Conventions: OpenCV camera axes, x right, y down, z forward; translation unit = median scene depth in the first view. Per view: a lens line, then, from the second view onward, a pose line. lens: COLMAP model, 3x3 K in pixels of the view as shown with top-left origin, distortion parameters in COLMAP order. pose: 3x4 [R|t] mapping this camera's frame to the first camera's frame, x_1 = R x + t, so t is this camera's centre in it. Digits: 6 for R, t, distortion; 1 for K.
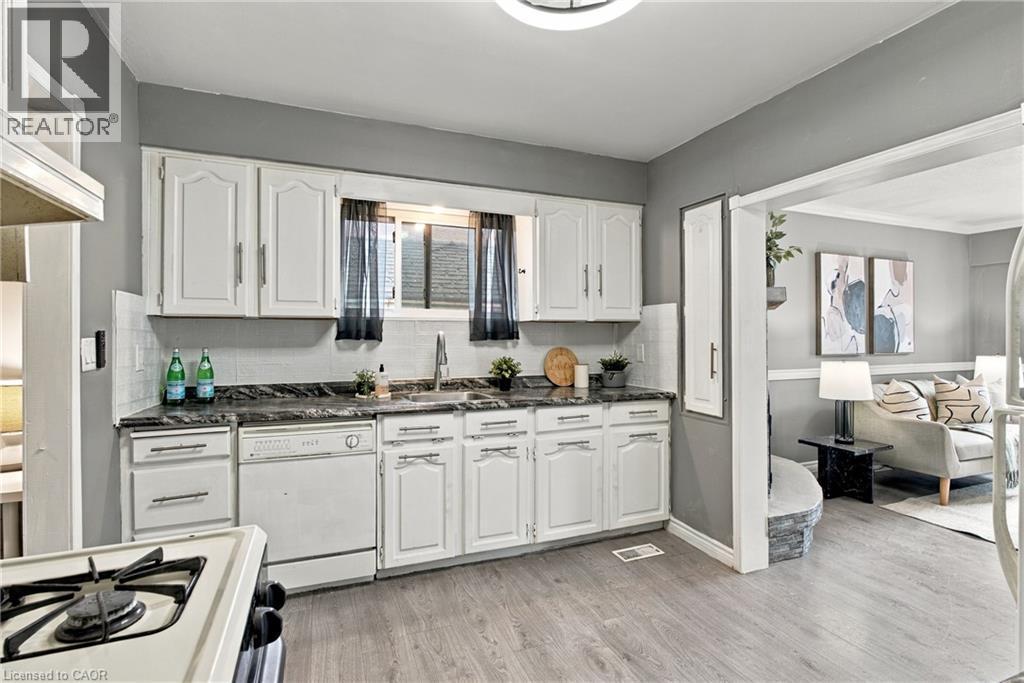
lens RADIAL K [[488.1, 0, 513.3], [0, 488.1, 337.0], [0, 0, 1]] dist [-0.006036, -0.000517]
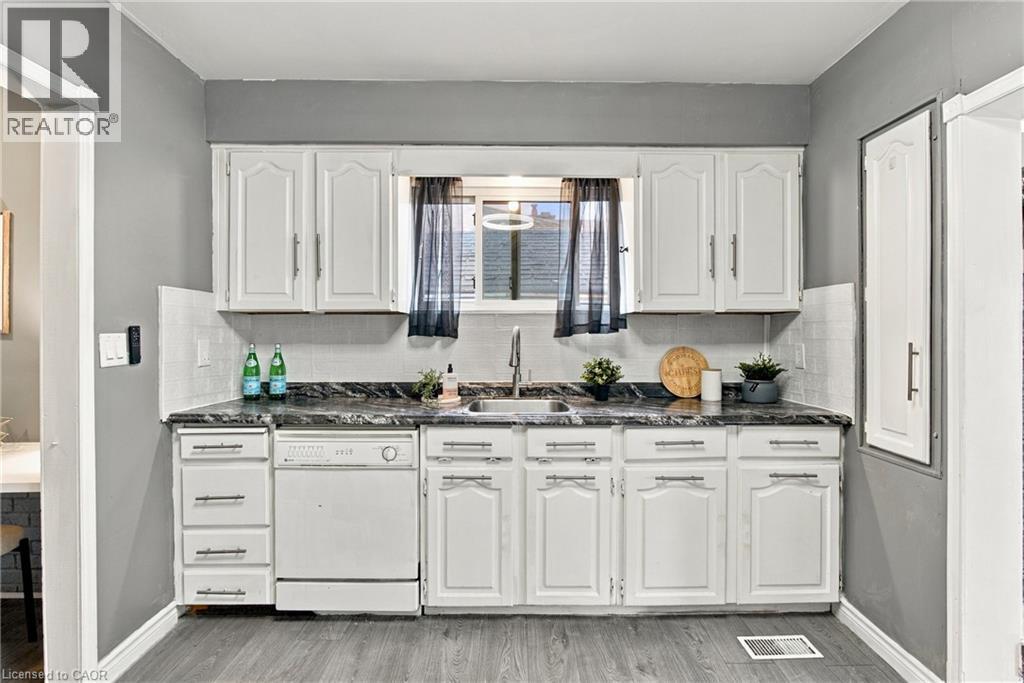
lens RADIAL K [[488.1, 0, 513.3], [0, 488.1, 337.0], [0, 0, 1]] dist [-0.006036, -0.000517]
pose [[0.932089, 0.003559, -0.362211, 0.153399], [-0.001288, 0.999978, 0.006513, 0.001219], [0.362226, -0.005604, 0.932073, 0.227515]]
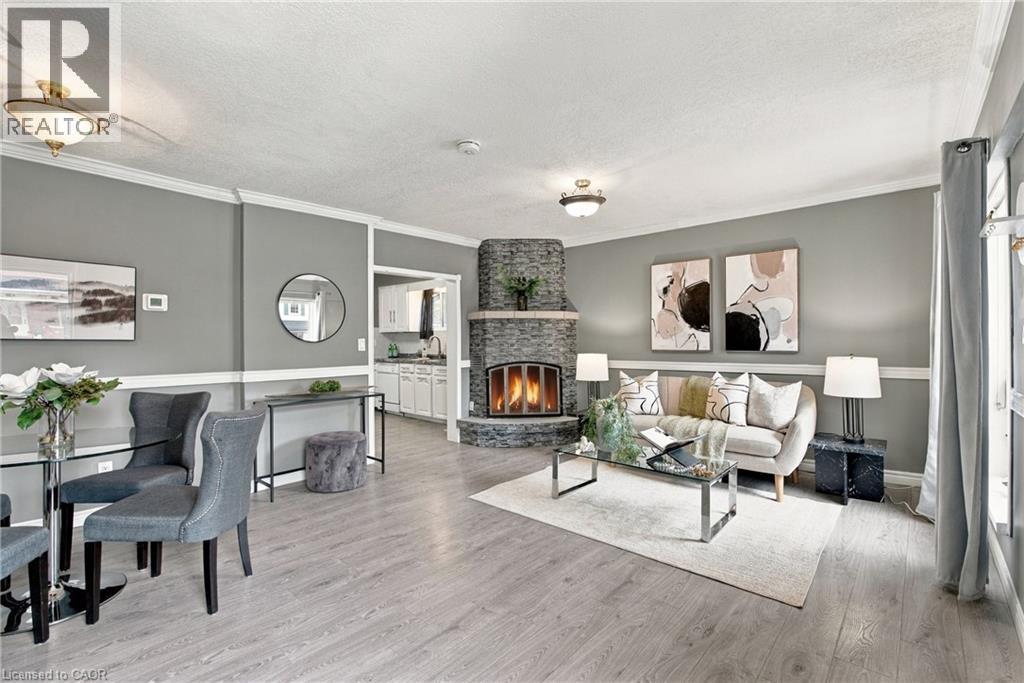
lens RADIAL K [[451.6, 0, 512.0], [0, 451.6, 341.5], [0, 0, 1]] dist [-0.000754, -0.000066]
pose [[0.441479, 0.000476, -0.897272, 2.291953], [0.005150, 0.999982, 0.003064, 0.015149], [0.897257, -0.005973, 0.441468, 0.307669]]
